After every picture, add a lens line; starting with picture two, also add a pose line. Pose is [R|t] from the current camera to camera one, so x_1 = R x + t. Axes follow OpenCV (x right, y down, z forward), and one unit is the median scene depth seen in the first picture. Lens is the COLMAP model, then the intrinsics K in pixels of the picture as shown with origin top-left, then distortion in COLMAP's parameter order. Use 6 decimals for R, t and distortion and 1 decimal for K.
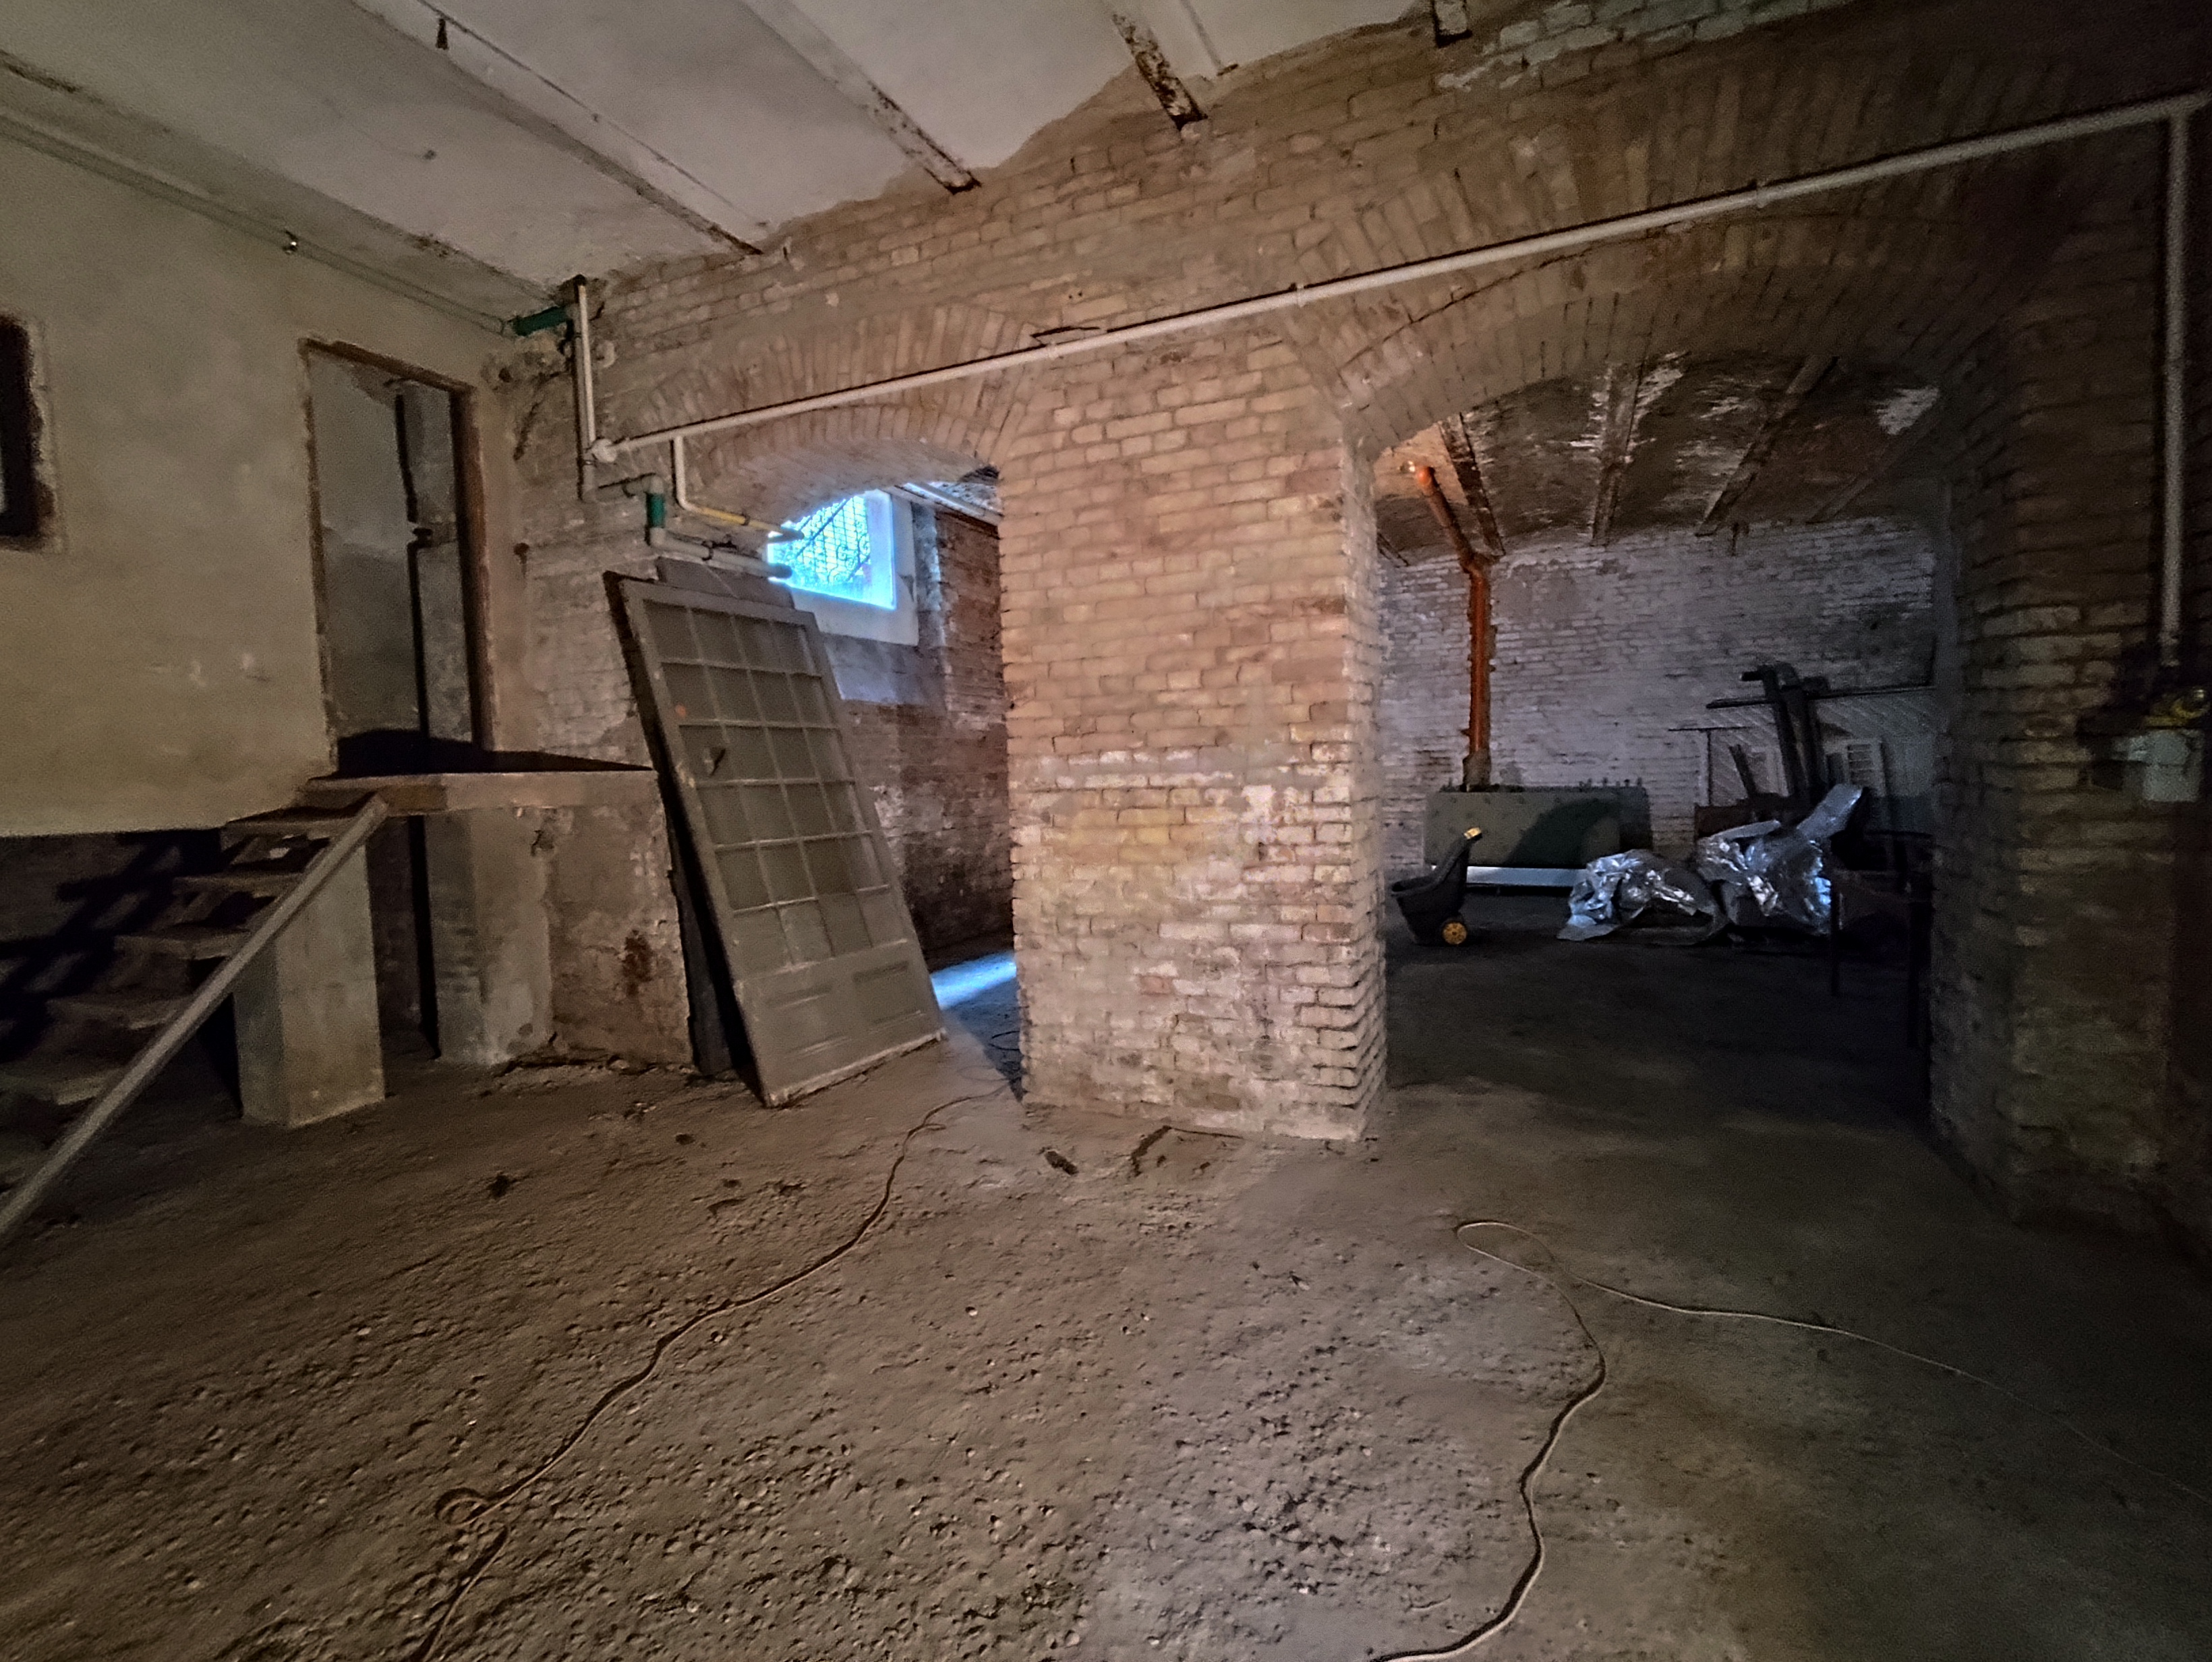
lens RADIAL K [[1017.4, 0, 1105.8], [0, 1017.4, 823.1], [0, 0, 1]] dist [-0.007162, 0.004649]
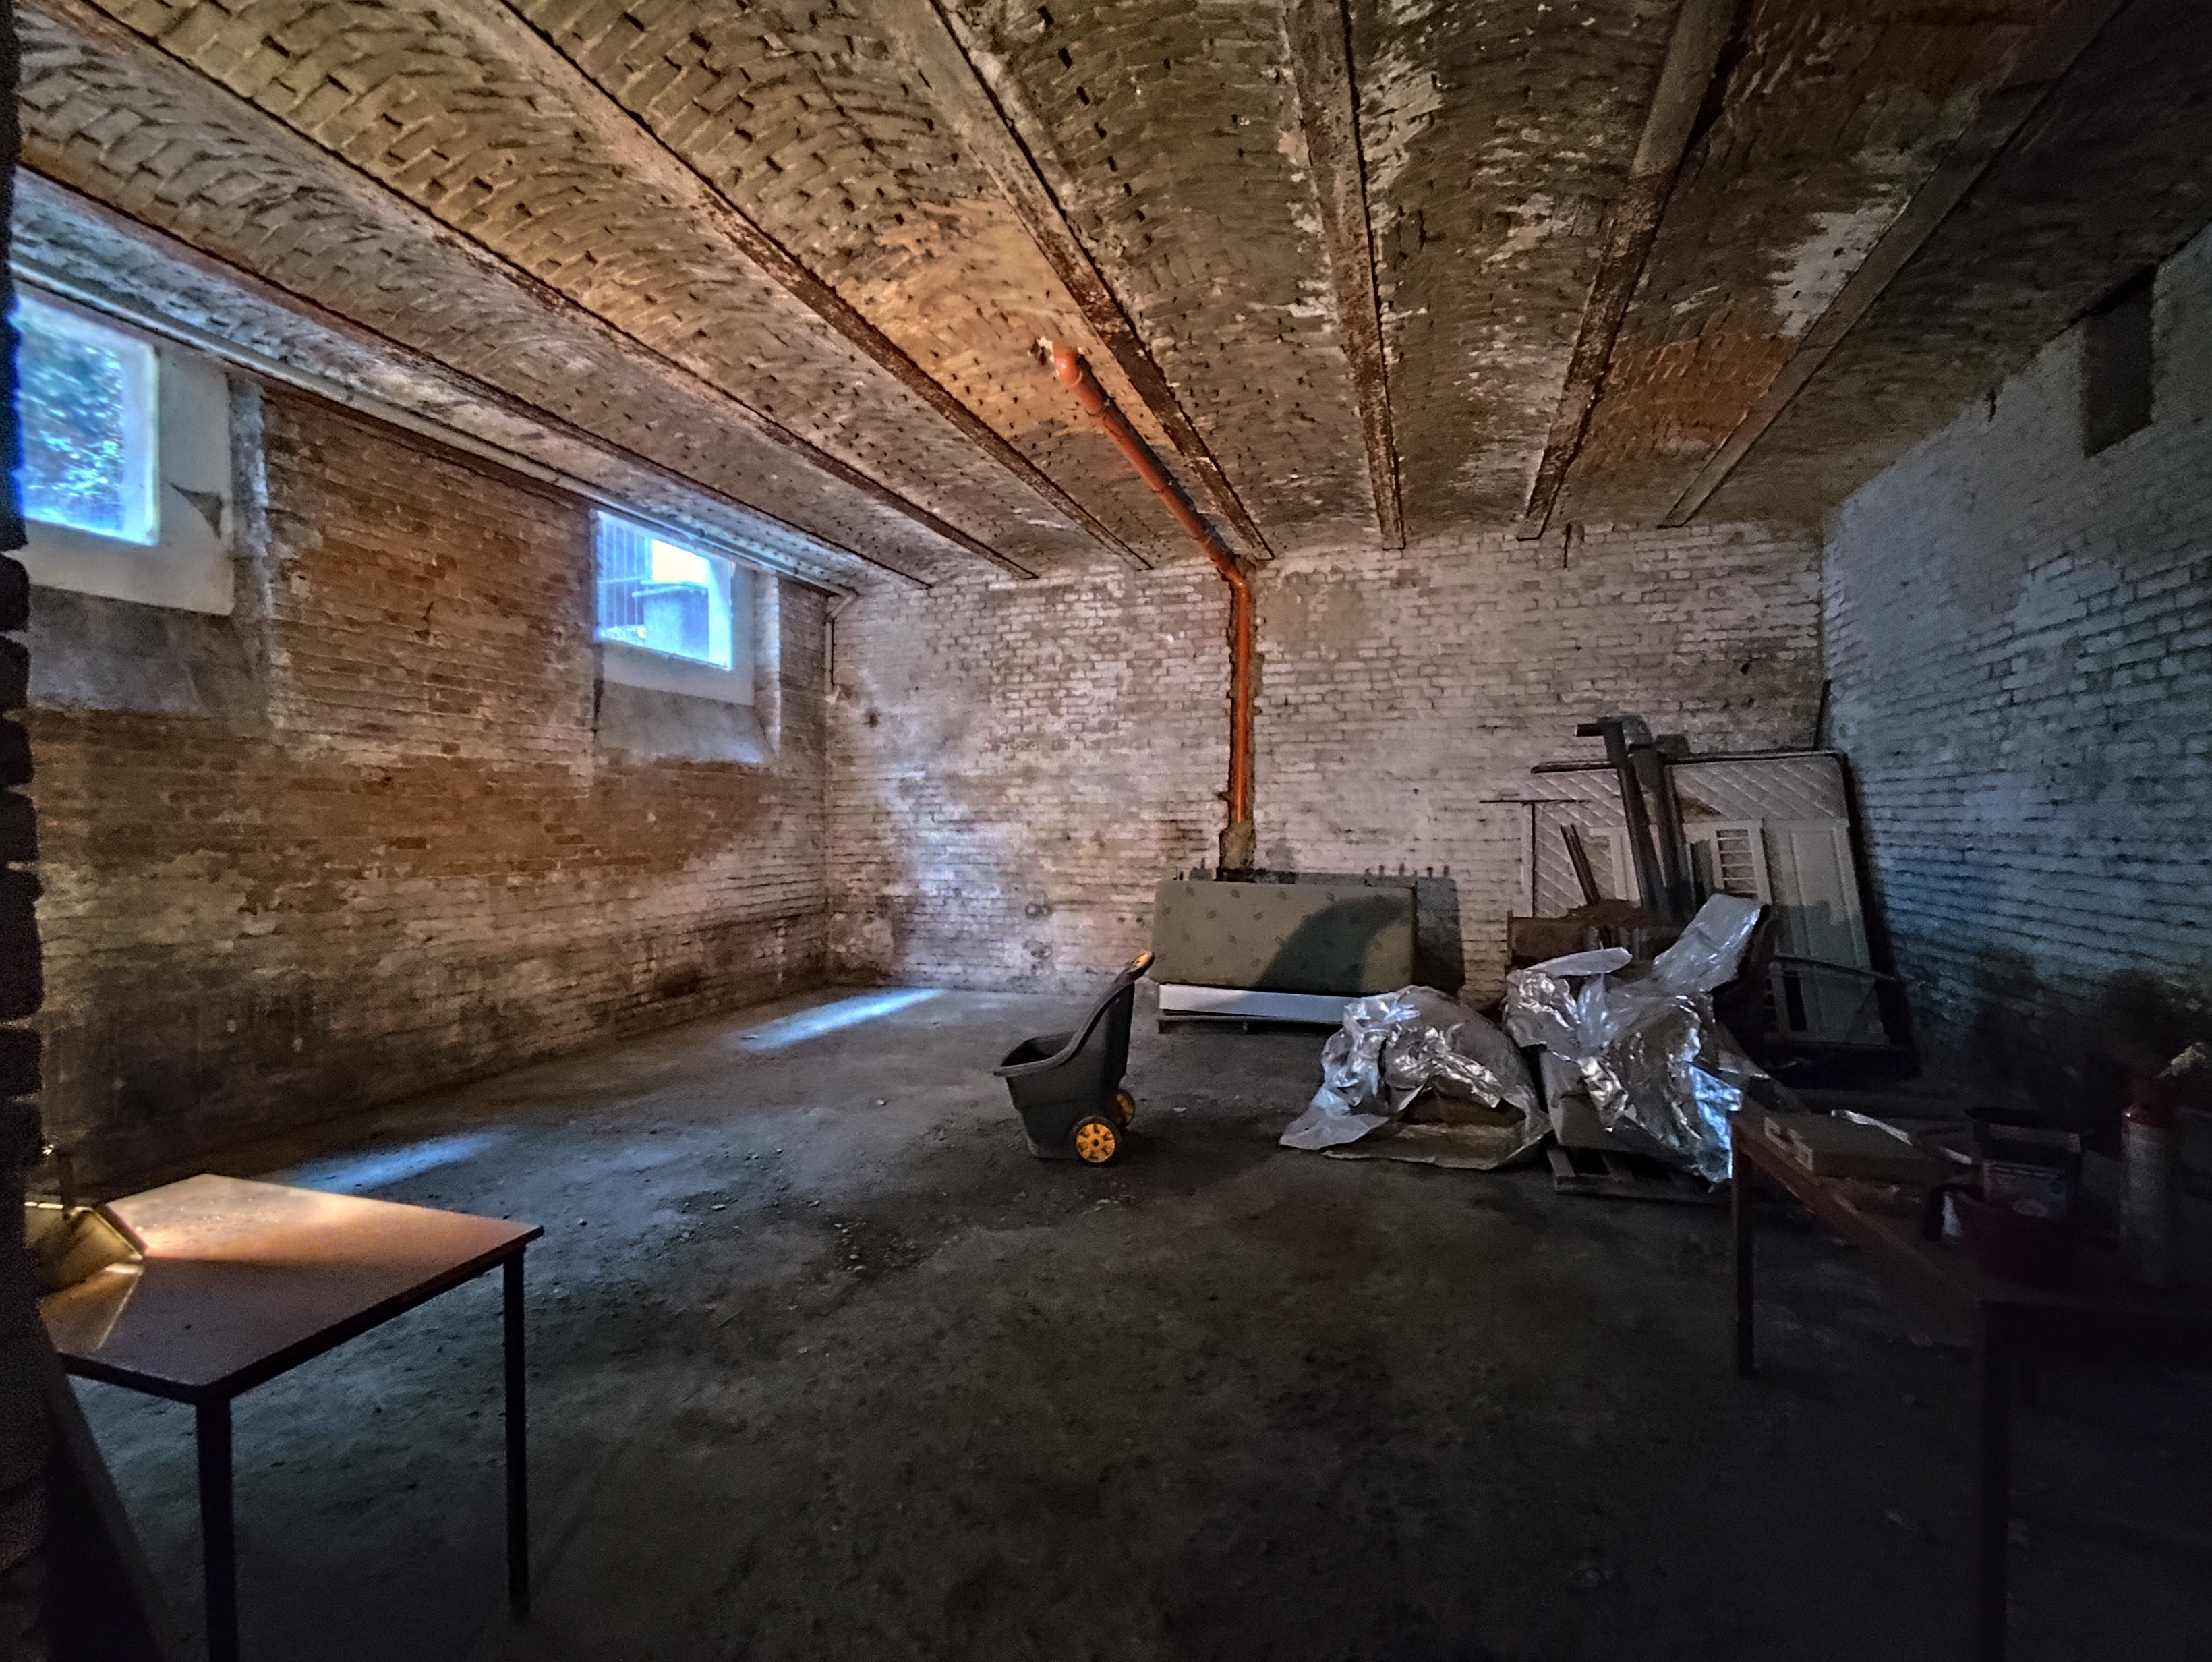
lens RADIAL K [[1017.4, 0, 1102.0], [0, 1017.4, 818.9], [0, 0, 1]] dist [-0.007162, 0.004649]
pose [[0.993565, 0.028390, 0.109647, 0.400531], [-0.021533, 0.997767, -0.063221, -0.053210], [-0.111198, 0.060453, 0.991958, 0.607088]]
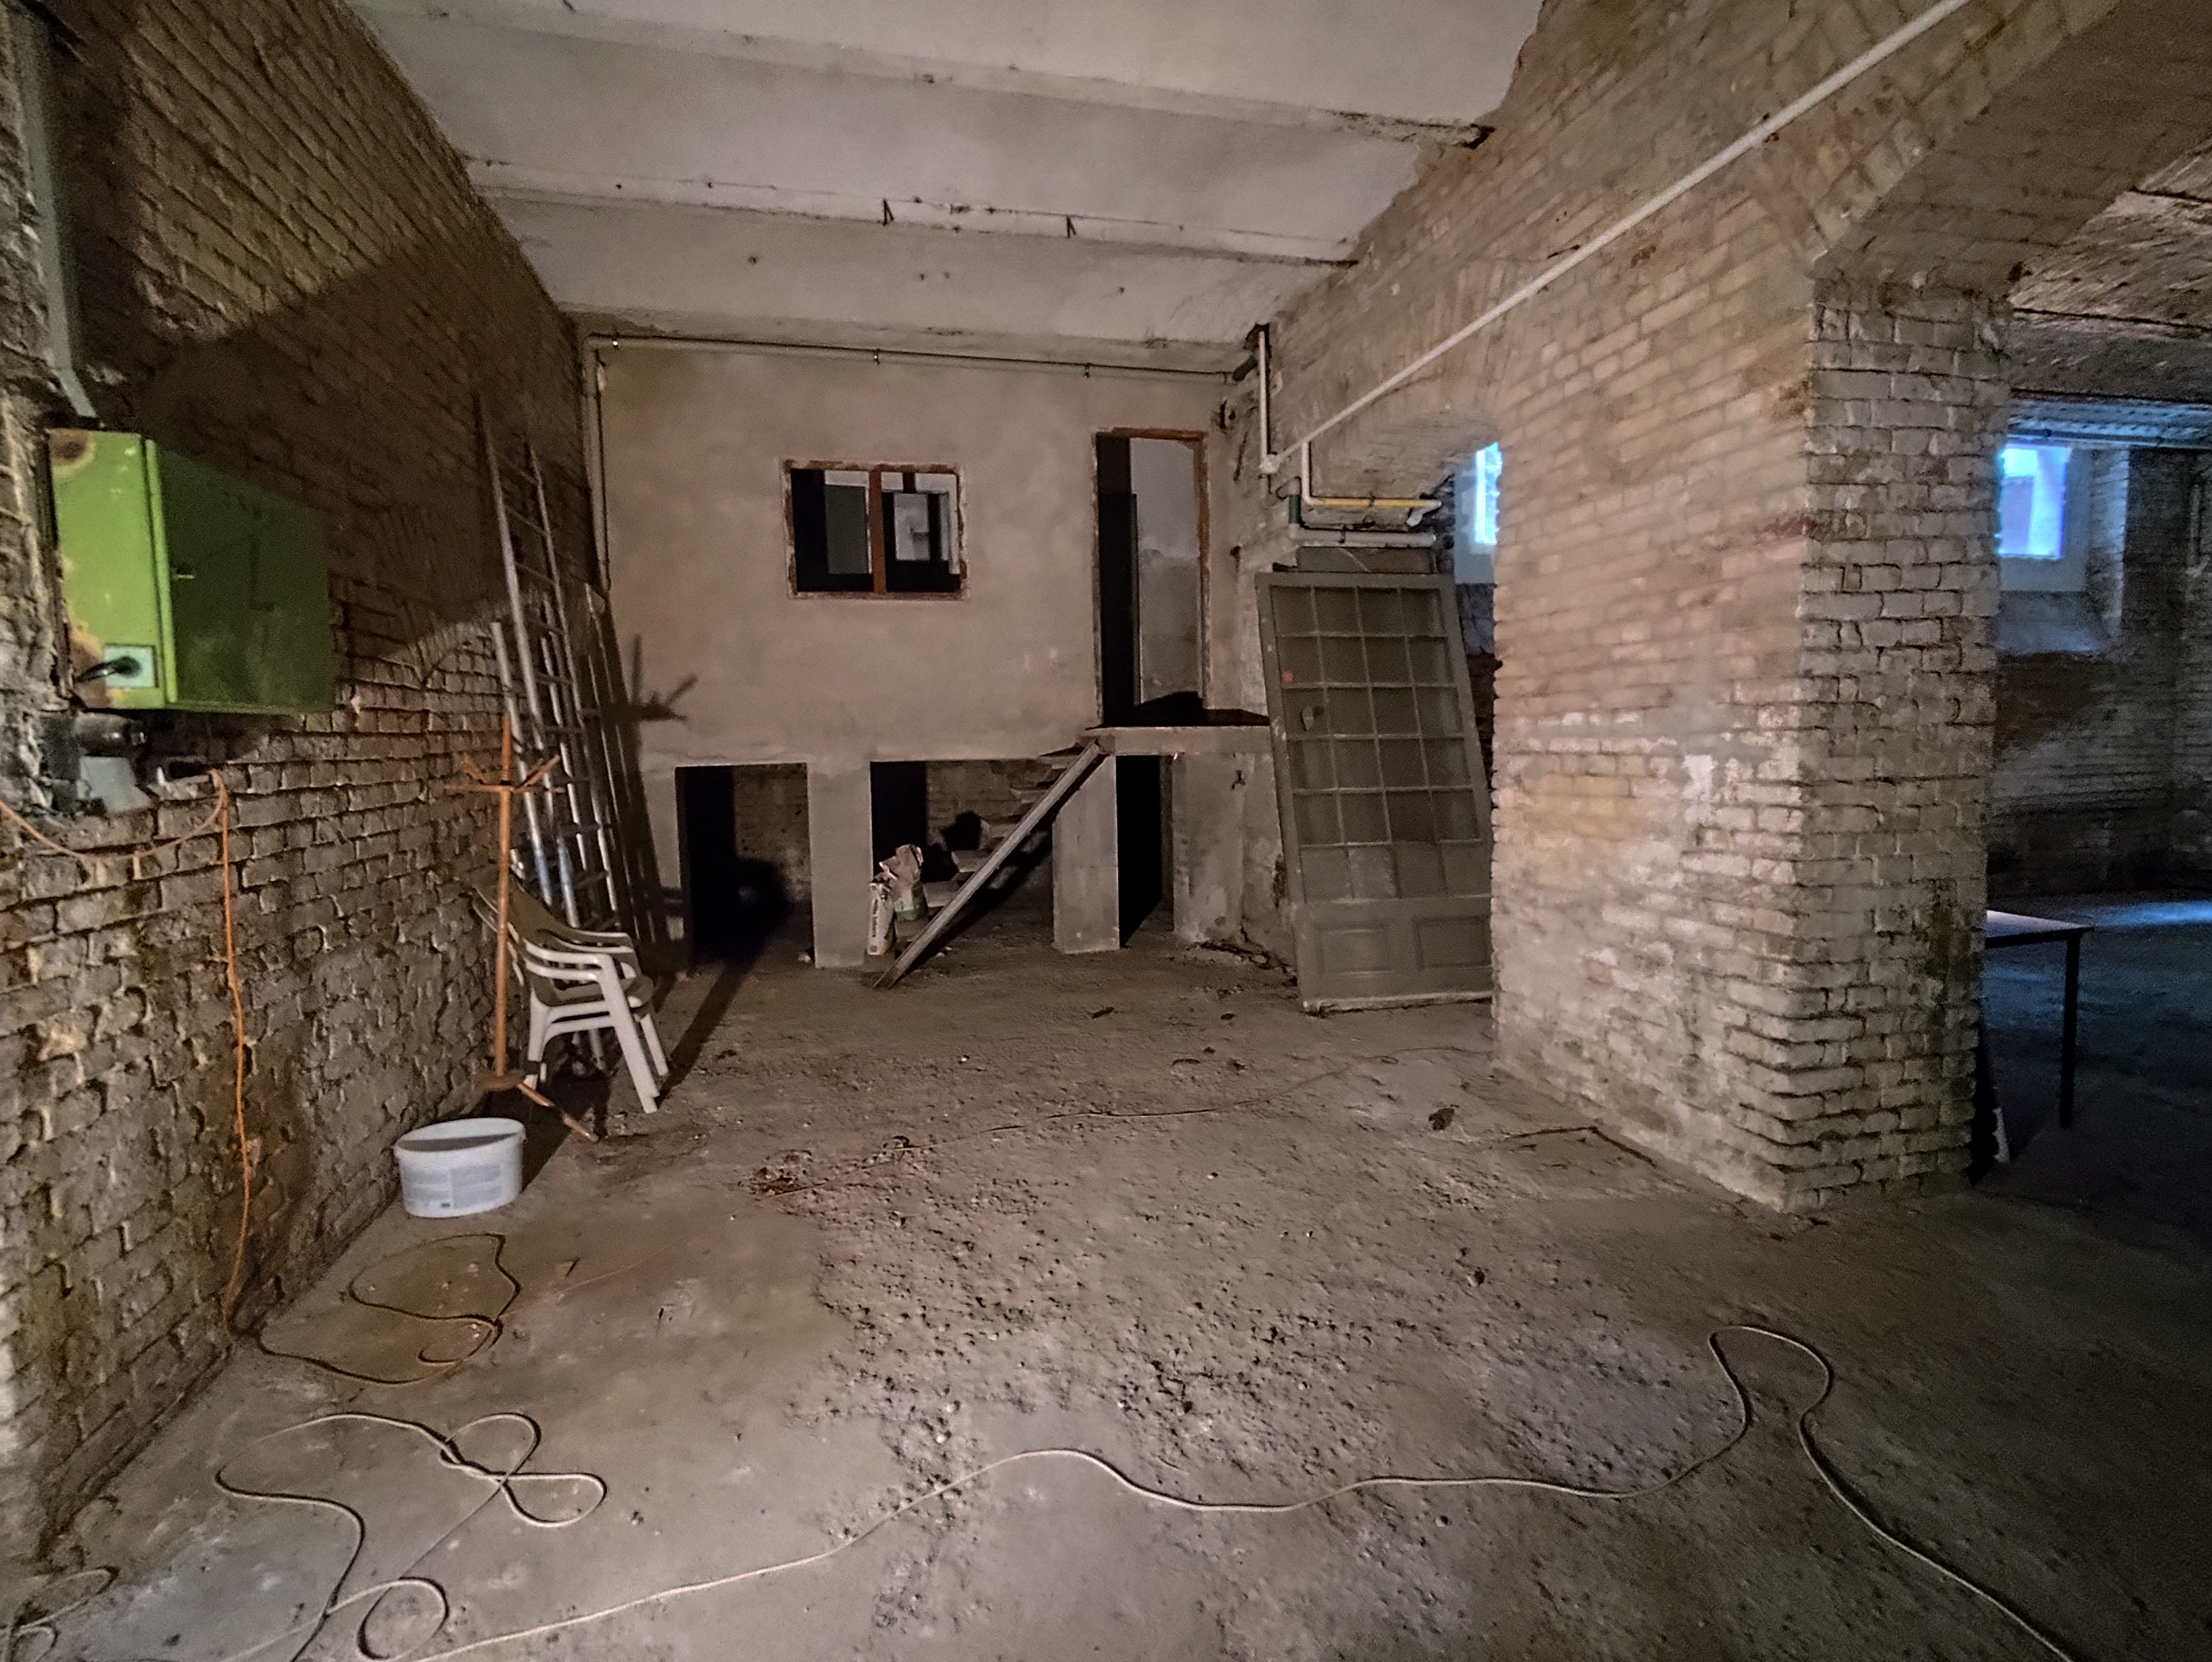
lens RADIAL K [[1017.4, 0, 1104.0], [0, 1017.4, 823.3], [0, 0, 1]] dist [-0.007162, 0.004649]
pose [[0.608080, 0.086625, -0.789135, 0.370981], [-0.043526, 0.996172, 0.075812, -0.016781], [0.792682, -0.011752, 0.609523, 0.077723]]
